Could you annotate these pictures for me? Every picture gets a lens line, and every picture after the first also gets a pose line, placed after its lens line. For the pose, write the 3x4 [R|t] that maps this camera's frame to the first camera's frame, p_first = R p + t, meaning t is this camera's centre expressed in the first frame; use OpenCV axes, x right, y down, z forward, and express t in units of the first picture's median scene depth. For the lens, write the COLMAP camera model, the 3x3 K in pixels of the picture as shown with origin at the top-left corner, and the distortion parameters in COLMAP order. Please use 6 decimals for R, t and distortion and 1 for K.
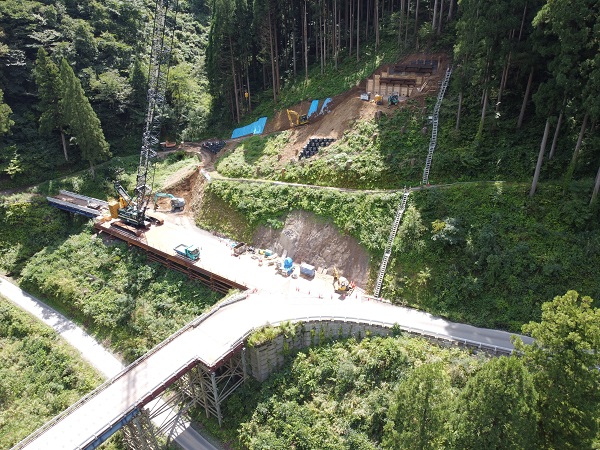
lens RADIAL K [[450.8, 0, 303.7], [0, 450.8, 227.5], [0, 0, 1]] dist [-0.012520, -0.004320]
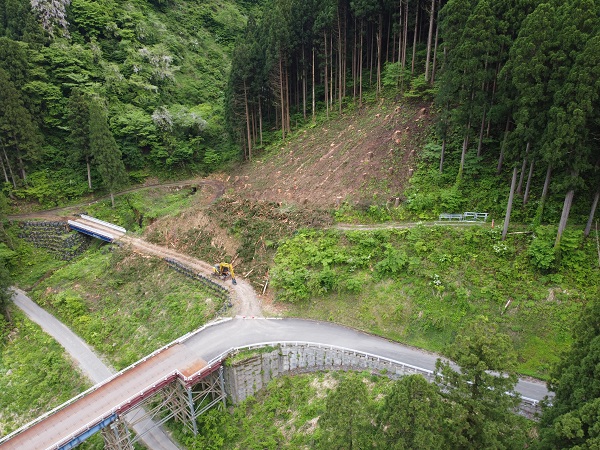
lens RADIAL K [[450.8, 0, 301.7], [0, 450.8, 226.7], [0, 0, 1]] dist [-0.012520, -0.004320]
pose [[0.996556, 0.044243, -0.070137, 0.094773], [-0.050061, 0.995250, -0.083490, 0.014725], [0.066110, 0.086714, 0.994037, -0.061997]]
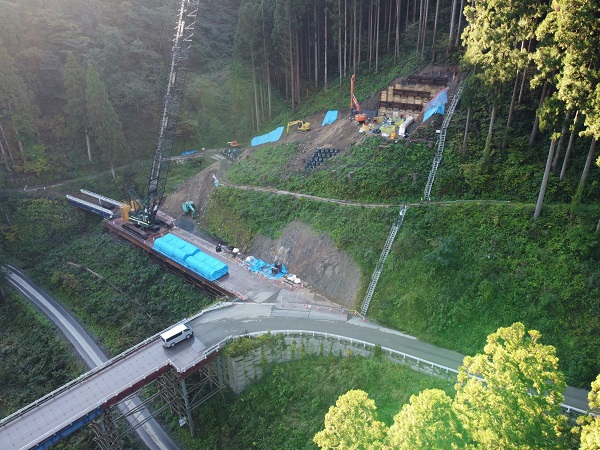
lens RADIAL K [[450.8, 0, 301.2], [0, 450.8, 228.0], [0, 0, 1]] dist [-0.012520, -0.004320]
pose [[0.993029, 0.057550, -0.102862, 0.106180], [-0.060249, 0.997911, -0.023327, 0.000148], [0.101305, 0.029362, 0.994422, 0.027942]]
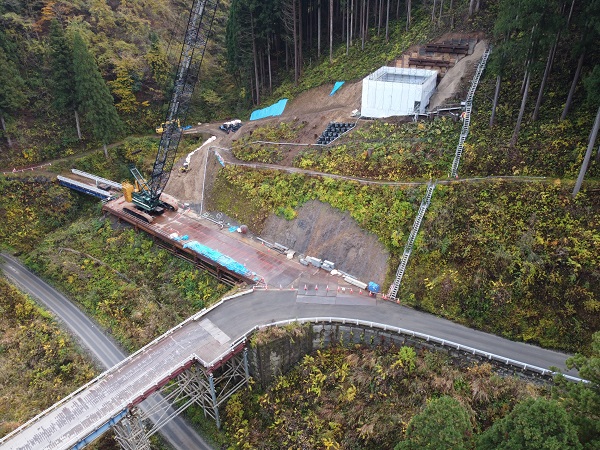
lens RADIAL K [[450.8, 0, 301.8], [0, 450.8, 228.4], [0, 0, 1]] dist [-0.012520, -0.004320]
pose [[0.997622, 0.042018, -0.054628, 0.017965], [-0.040121, 0.998568, 0.035377, -0.012638], [0.056036, -0.033102, 0.997880, 0.074075]]
